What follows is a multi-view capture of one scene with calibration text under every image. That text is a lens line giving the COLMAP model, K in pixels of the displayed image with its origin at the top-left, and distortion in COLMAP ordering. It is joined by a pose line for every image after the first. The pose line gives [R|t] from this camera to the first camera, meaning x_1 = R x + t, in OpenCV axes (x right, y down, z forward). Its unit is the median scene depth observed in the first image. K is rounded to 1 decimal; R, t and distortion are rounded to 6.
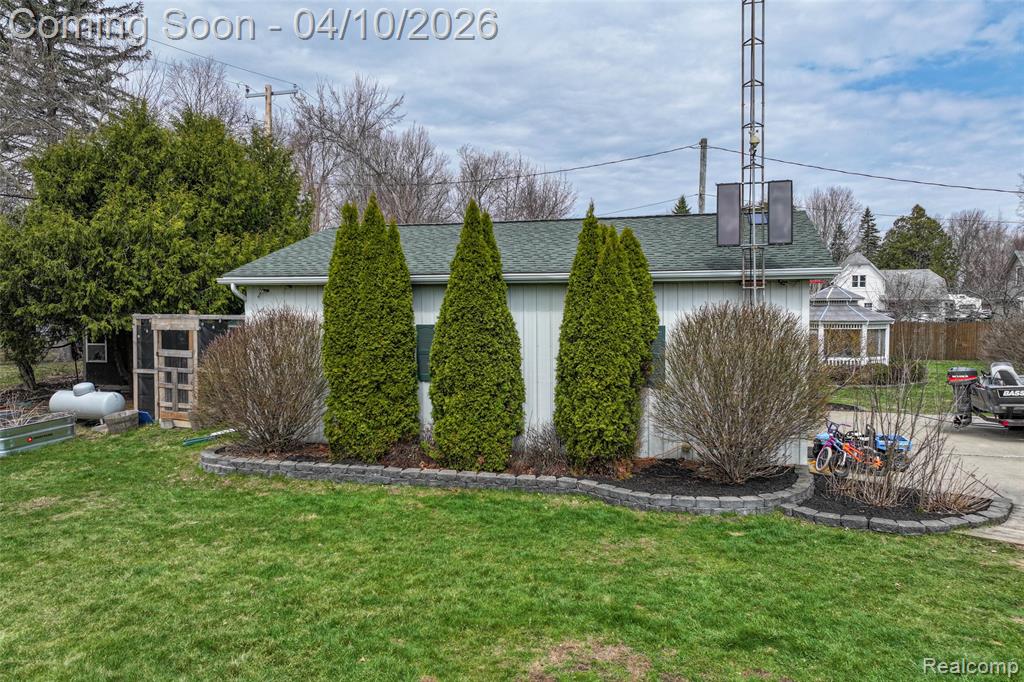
lens RADIAL K [[717.0, 0, 512.0], [0, 717.0, 341.0], [0, 0, 1]] dist [-0.000393, 0.010872]
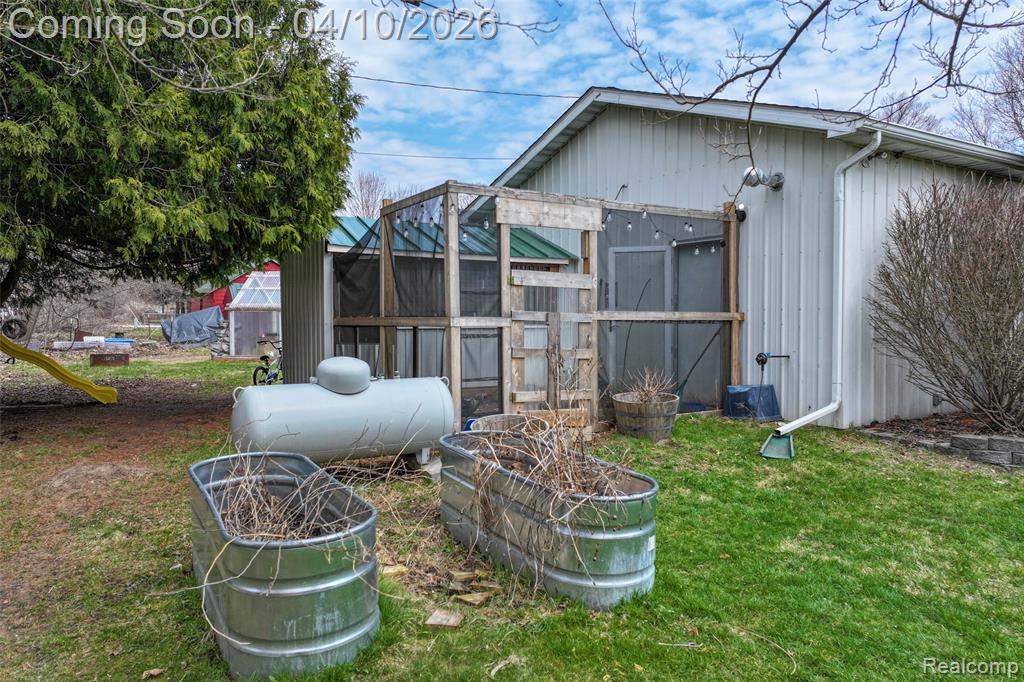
lens RADIAL K [[717.0, 0, 512.0], [0, 717.0, 341.0], [0, 0, 1]] dist [-0.000393, 0.010872]
pose [[0.684155, -0.022423, 0.728992, -0.805191], [0.034502, 0.999403, -0.001639, 0.054806], [-0.728520, 0.026273, 0.684521, 0.707794]]
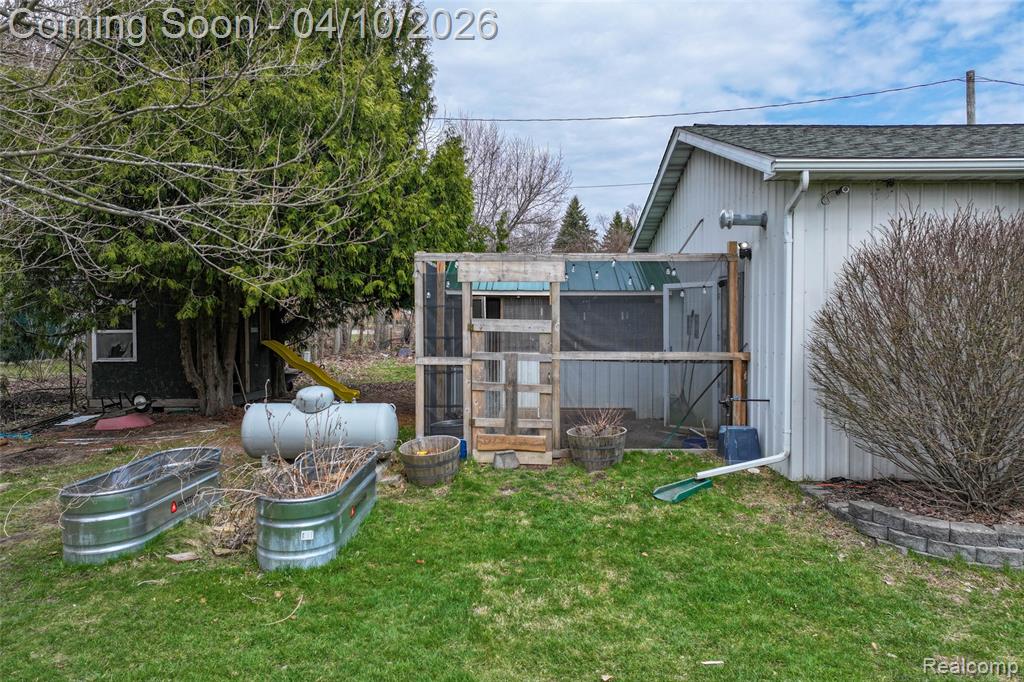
lens RADIAL K [[717.0, 0, 512.0], [0, 717.0, 341.0], [0, 0, 1]] dist [-0.000393, 0.010872]
pose [[0.968222, -0.009378, 0.249916, -0.596447], [0.012475, 0.999864, -0.010812, 0.034058], [-0.249780, 0.013586, 0.968207, 0.480745]]
